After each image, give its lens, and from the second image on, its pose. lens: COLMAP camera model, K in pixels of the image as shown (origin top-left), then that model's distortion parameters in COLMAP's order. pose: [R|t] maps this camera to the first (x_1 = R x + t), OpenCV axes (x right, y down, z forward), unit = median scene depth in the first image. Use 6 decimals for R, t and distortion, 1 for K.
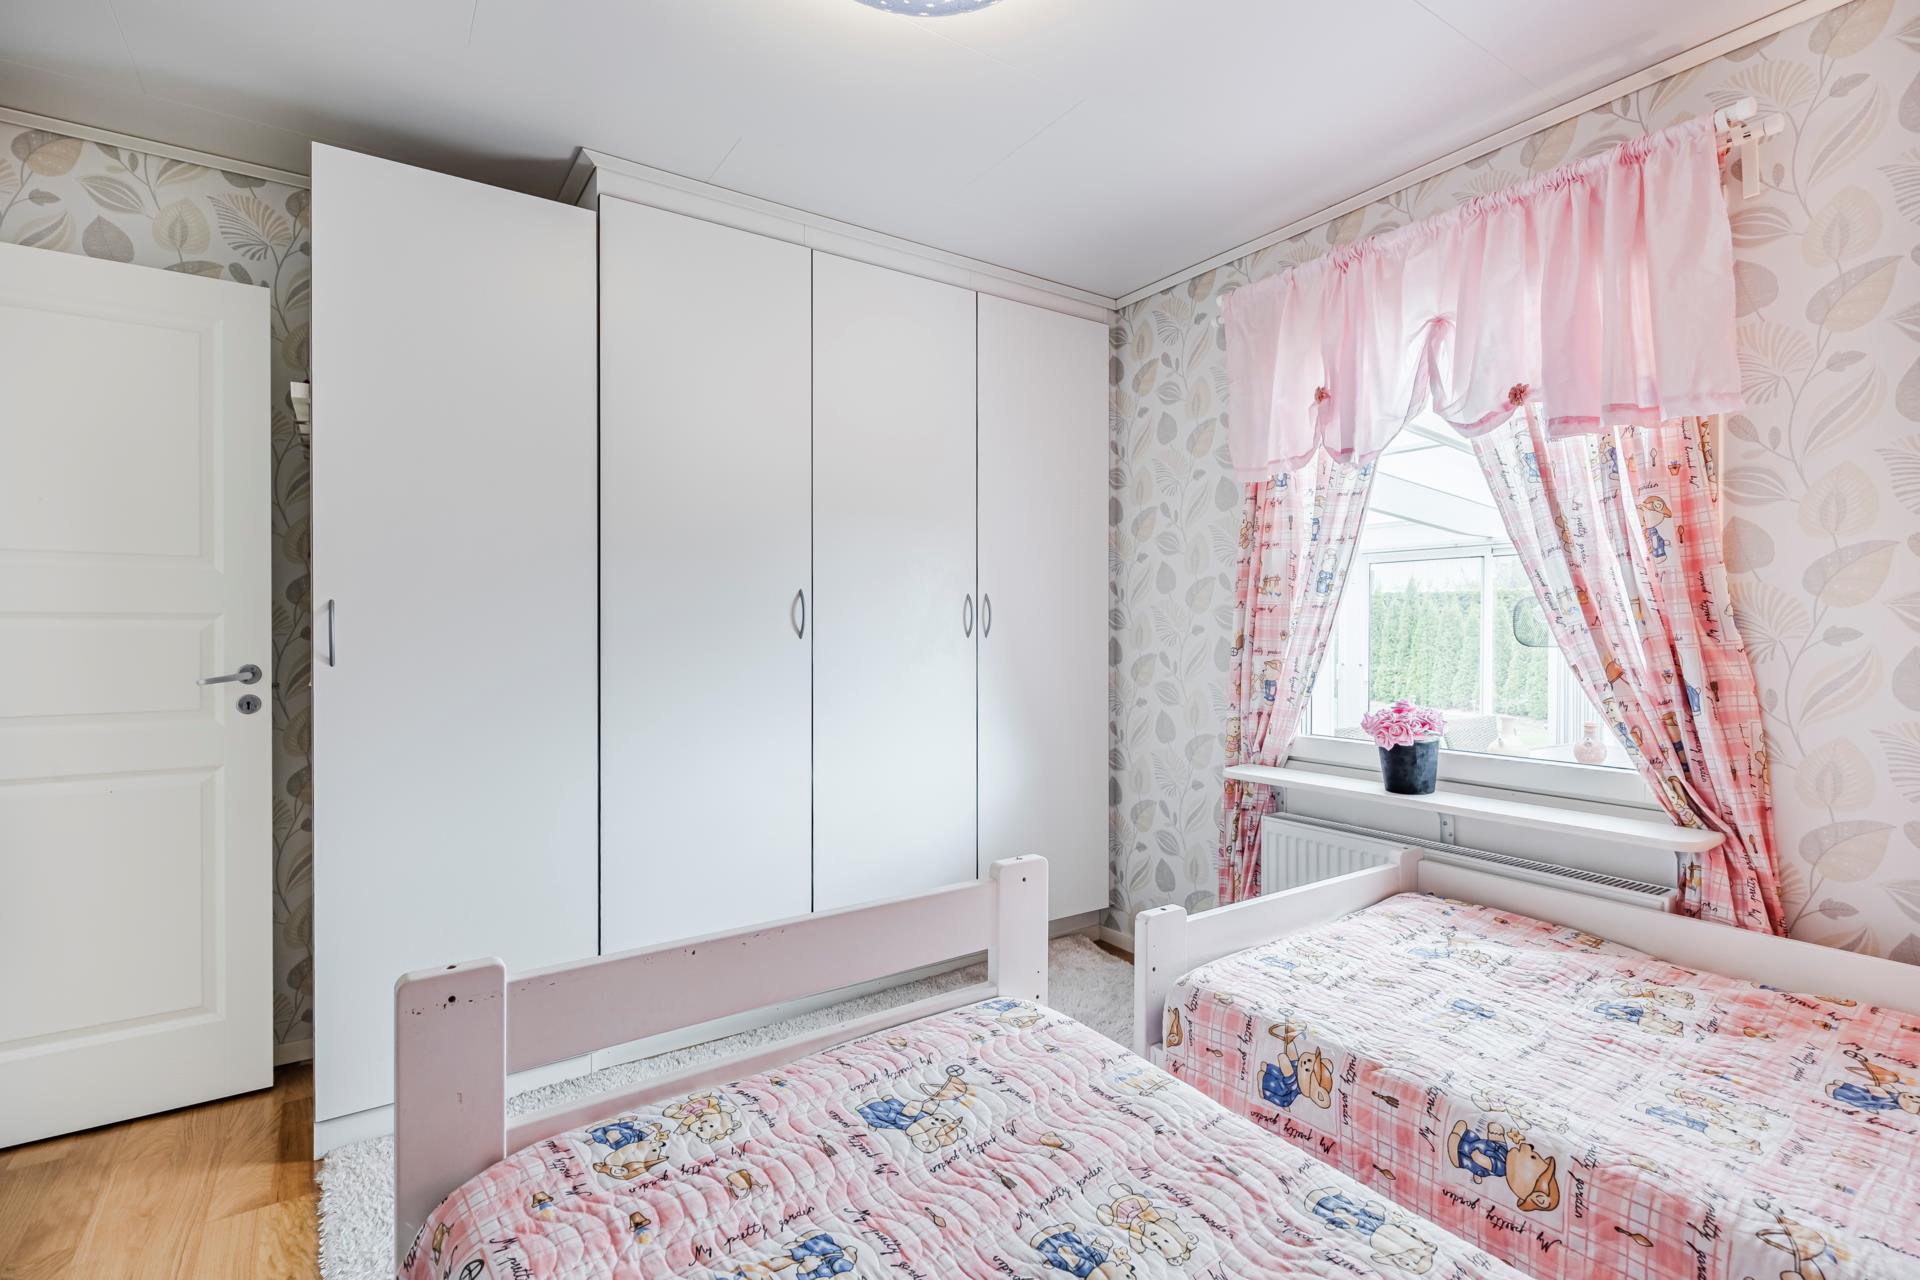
lens RADIAL K [[942.3, 0, 960.0], [0, 942.3, 640.0], [0, 0, 1]] dist [0.001027, 0.000112]
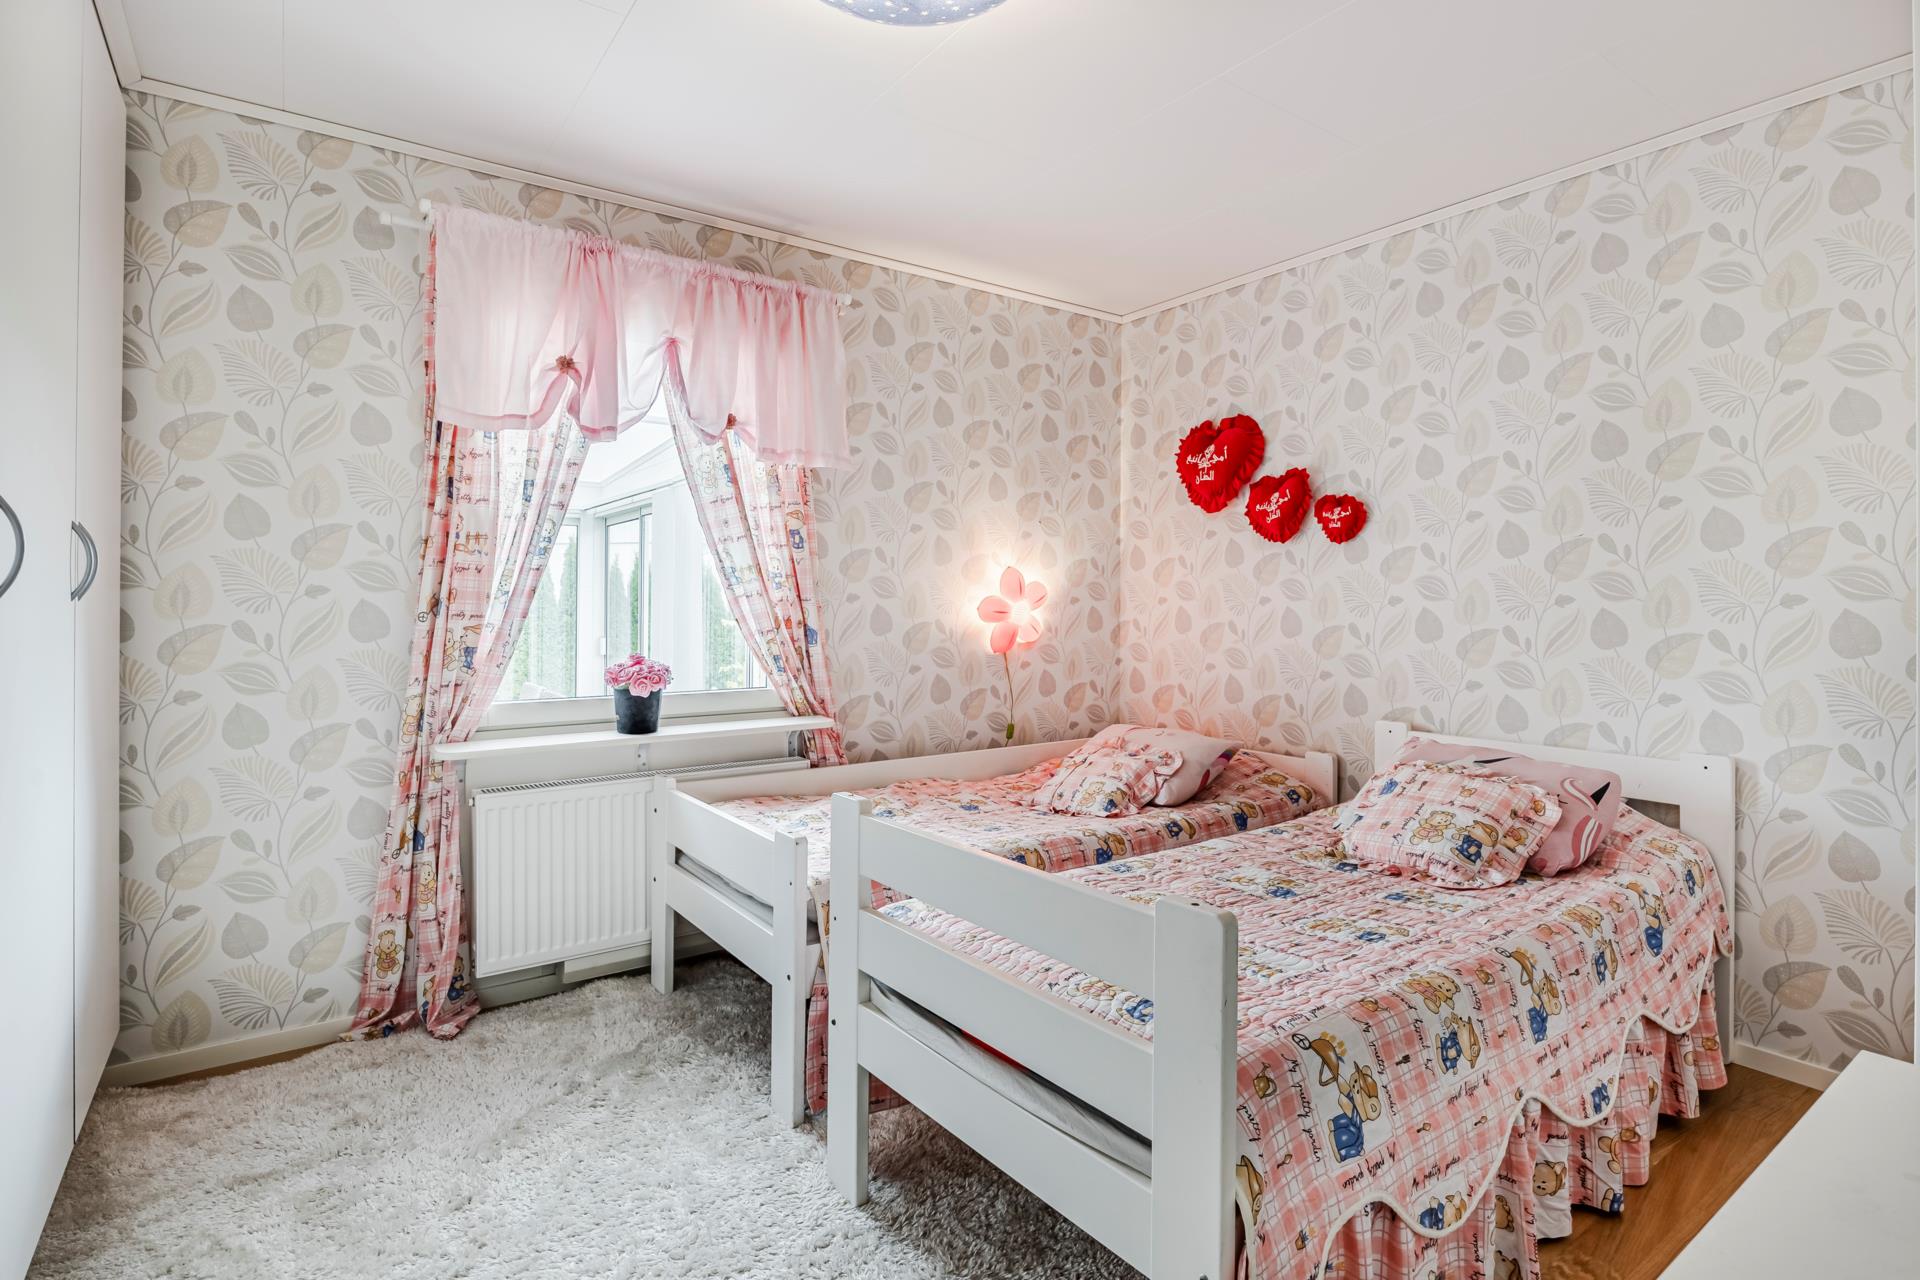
lens RADIAL K [[935.2, 0, 956.5], [0, 935.2, 591.8], [0, 0, 1]] dist [0.000789, 0.000240]
pose [[-0.043500, 0.004645, 0.999043, -0.639684], [0.004171, 0.999981, -0.004468, -0.005043], [-0.999045, 0.003972, -0.043518, 0.608923]]
